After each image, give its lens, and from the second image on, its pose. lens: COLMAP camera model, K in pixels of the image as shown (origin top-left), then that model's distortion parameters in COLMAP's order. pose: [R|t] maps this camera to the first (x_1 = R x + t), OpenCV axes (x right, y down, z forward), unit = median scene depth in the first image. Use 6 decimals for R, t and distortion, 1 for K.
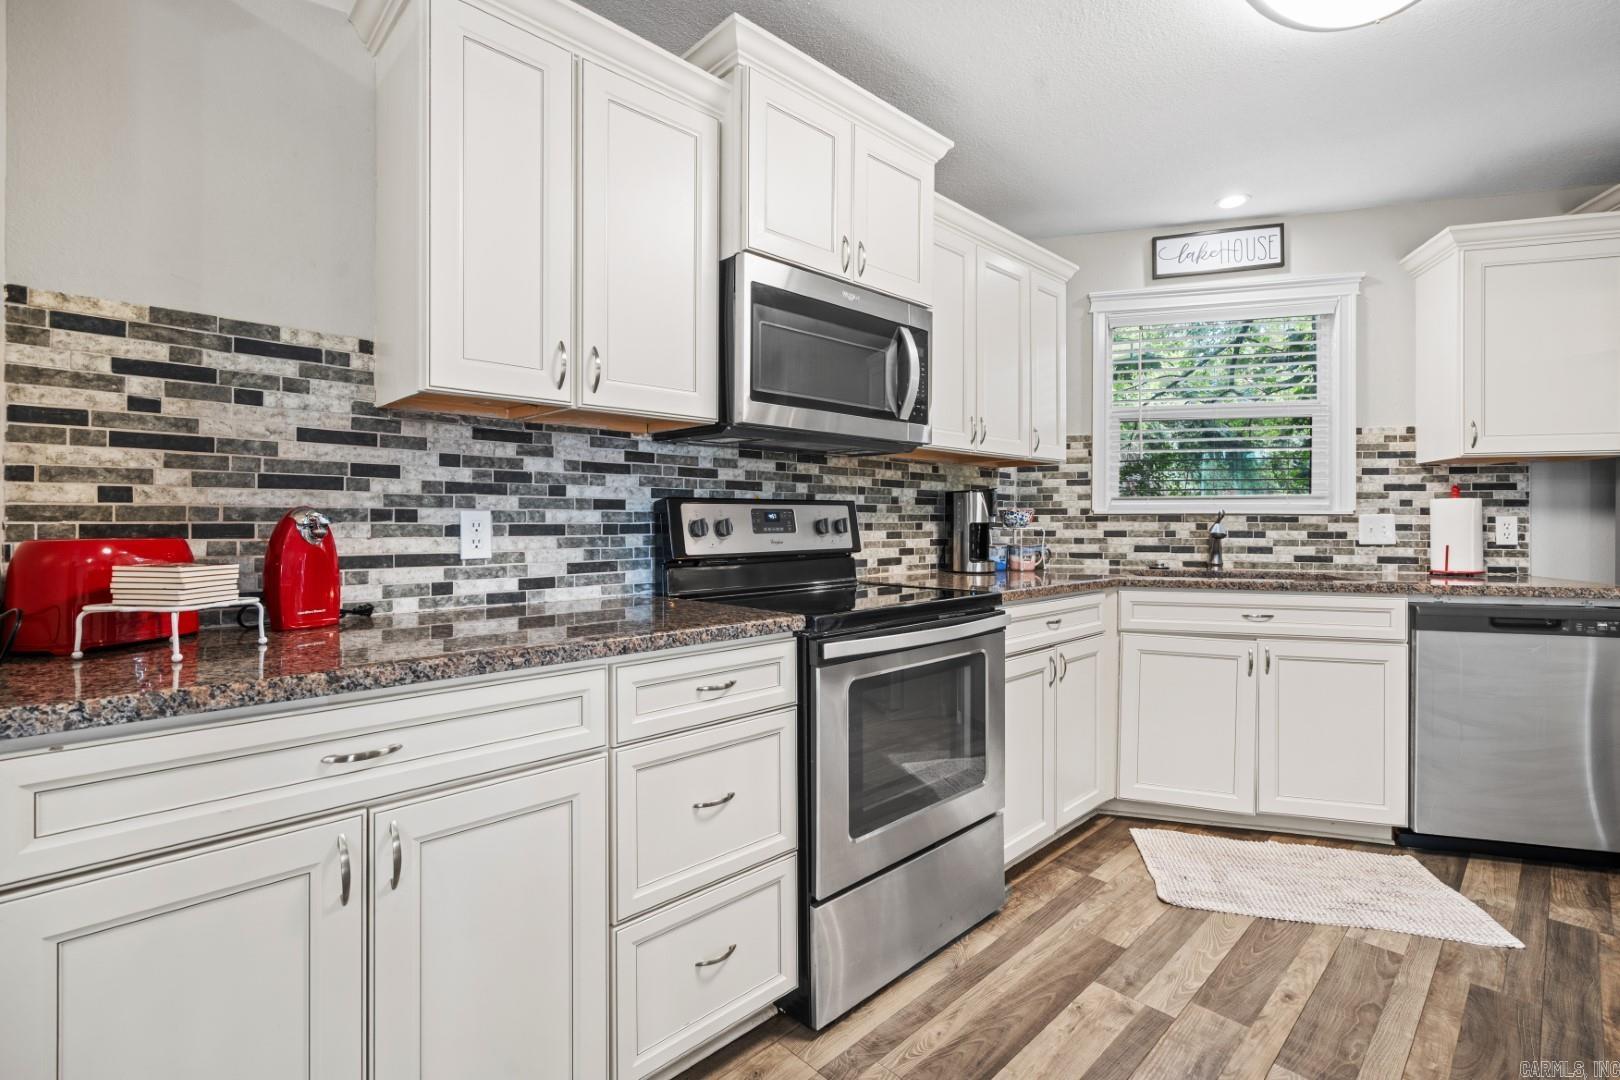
lens RADIAL K [[742.8, 0, 802.8], [0, 742.8, 518.6], [0, 0, 1]] dist [-0.001378, 0.002853]
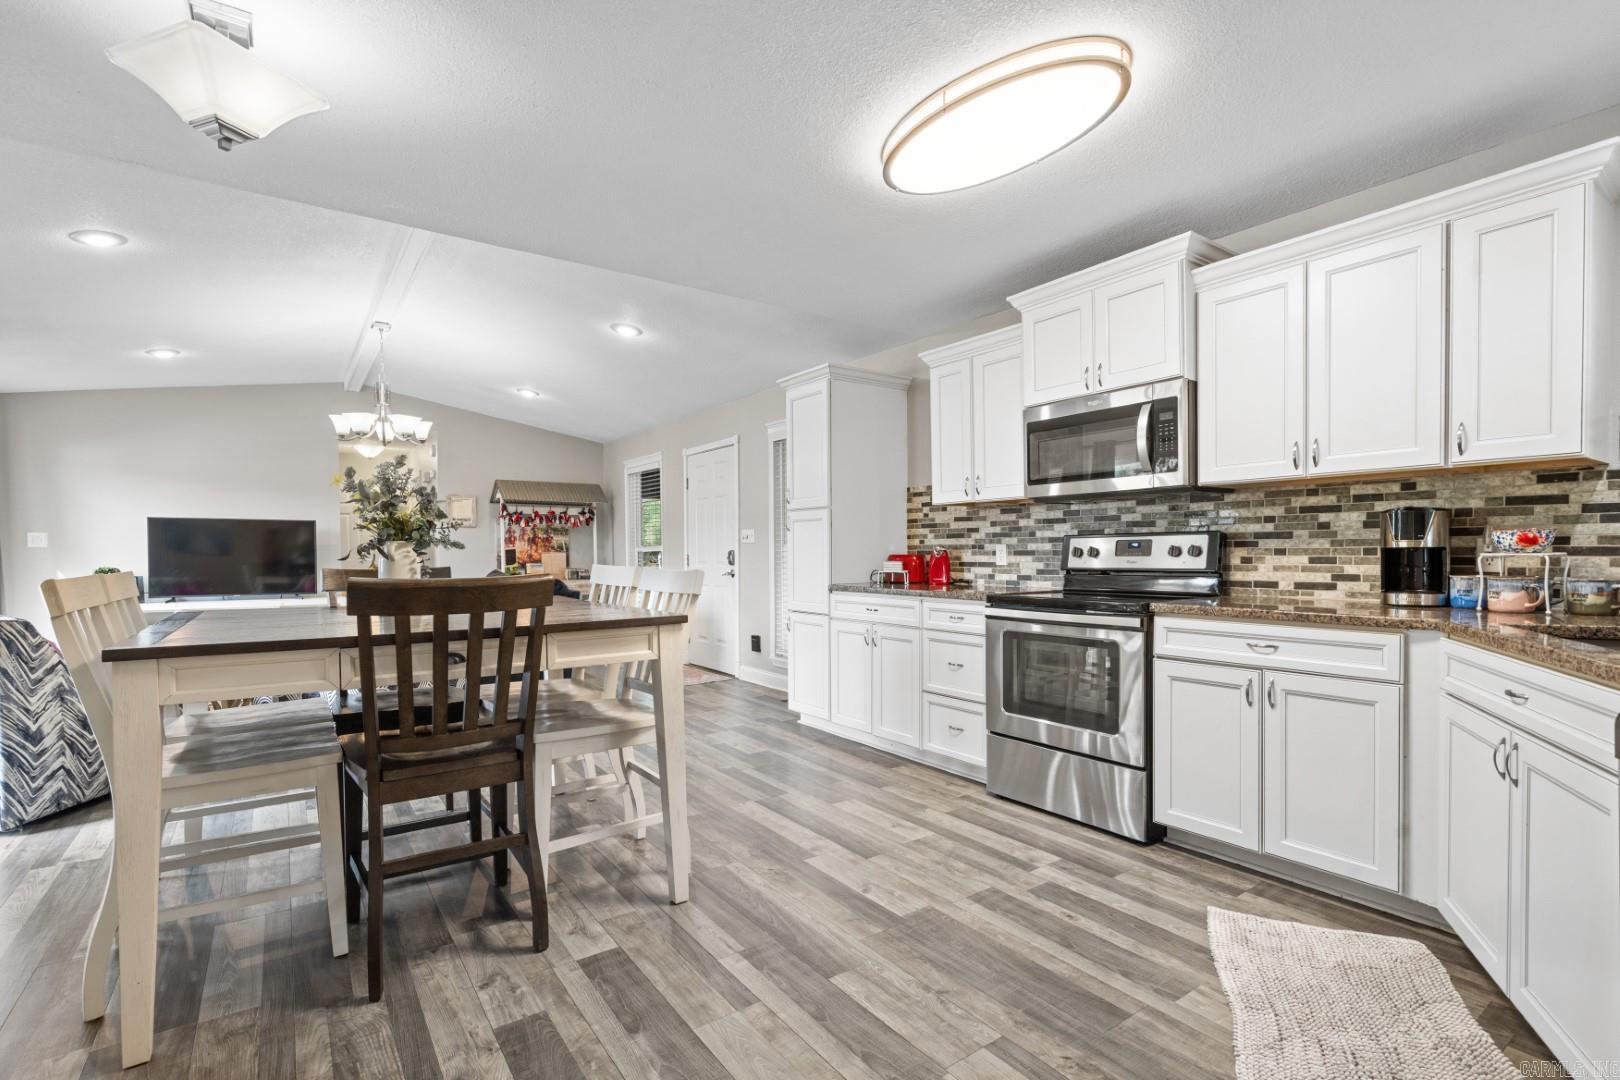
lens RADIAL K [[742.8, 0, 810.8], [0, 742.8, 570.1], [0, 0, 1]] dist [-0.001378, 0.002853]
pose [[-0.145786, 0.026949, -0.988949, 1.191329], [0.011088, 0.999611, 0.025605, 0.002064], [0.989254, -0.007233, -0.146028, 0.450036]]
